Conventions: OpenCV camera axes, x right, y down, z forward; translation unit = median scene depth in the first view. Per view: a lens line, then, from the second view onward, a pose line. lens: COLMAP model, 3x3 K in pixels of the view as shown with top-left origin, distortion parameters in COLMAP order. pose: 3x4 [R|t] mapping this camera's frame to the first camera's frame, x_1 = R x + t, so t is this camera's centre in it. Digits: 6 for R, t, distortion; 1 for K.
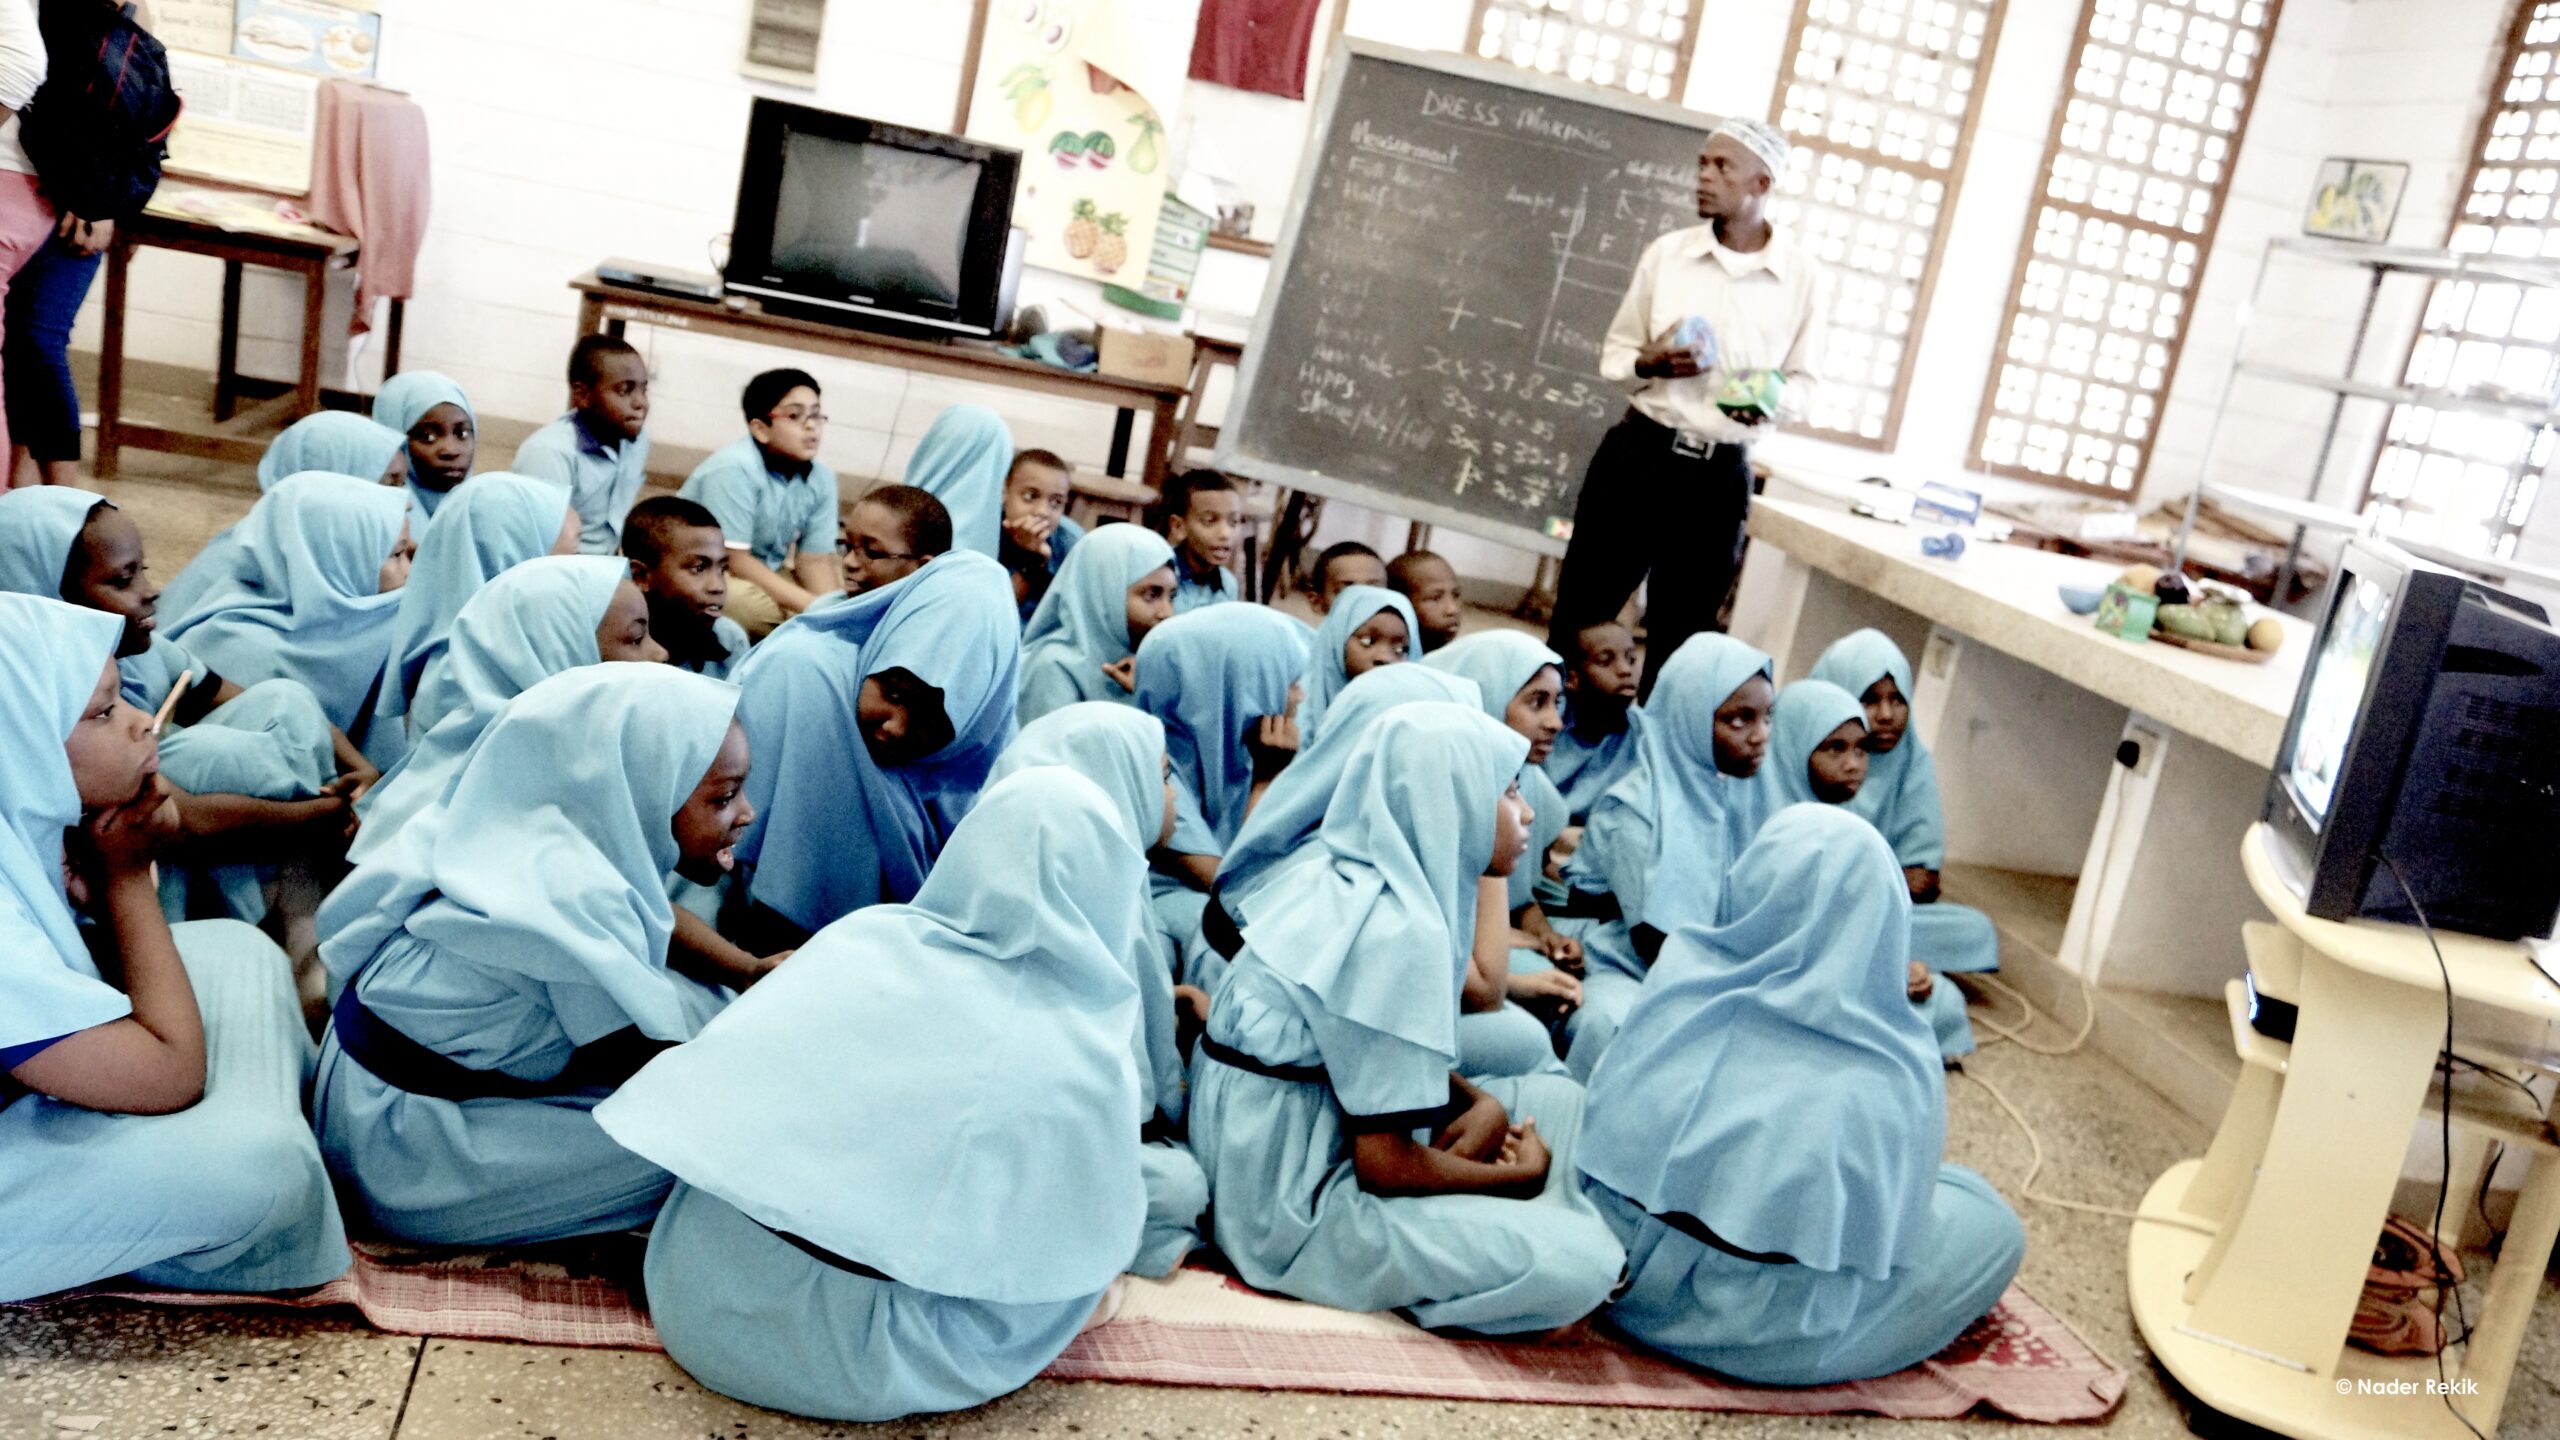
lens RADIAL K [[2091.5, 0, 1284.1], [0, 2091.5, 719.6], [0, 0, 1]] dist [-0.038873, 0.006801]
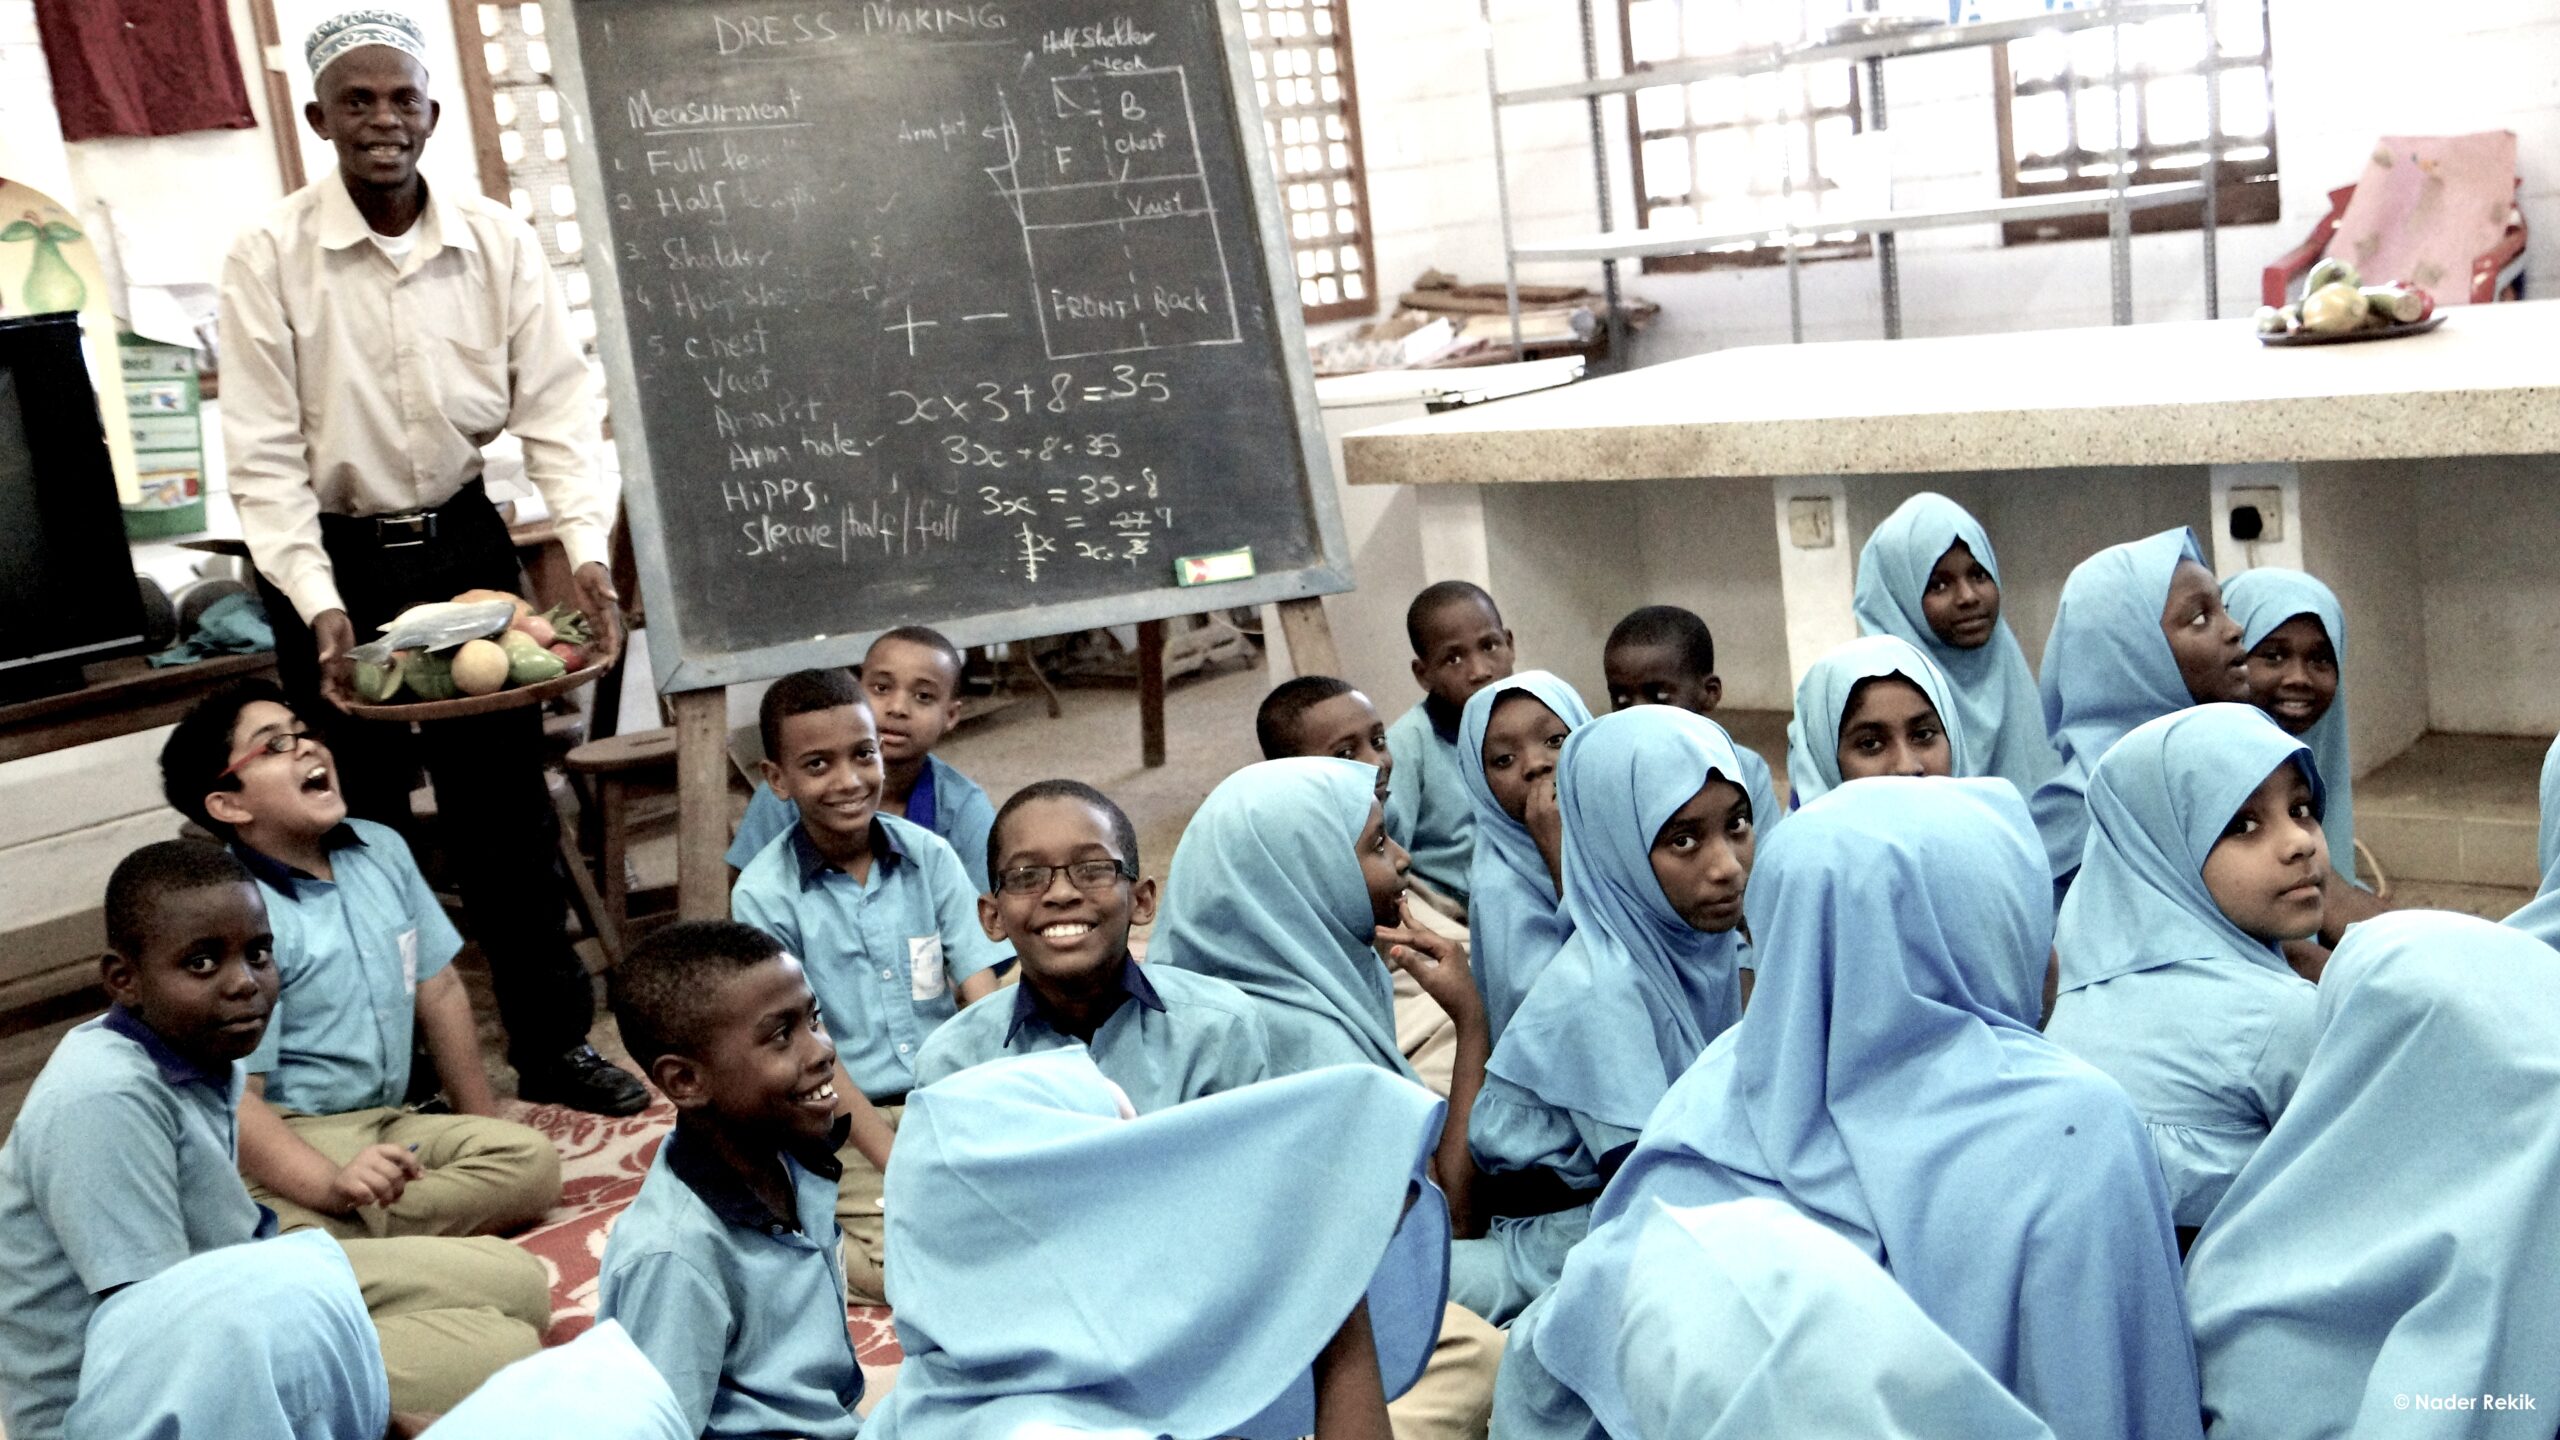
lens RADIAL K [[2721.5, 0, 1281.4], [0, 2721.5, 724.6], [0, 0, 1]] dist [-0.018665, 0.000000]
pose [[0.754648, -0.397759, 0.521819, -0.271656], [0.405160, 0.908053, 0.106231, -0.106920], [-0.516093, 0.131253, 0.846416, 0.205572]]
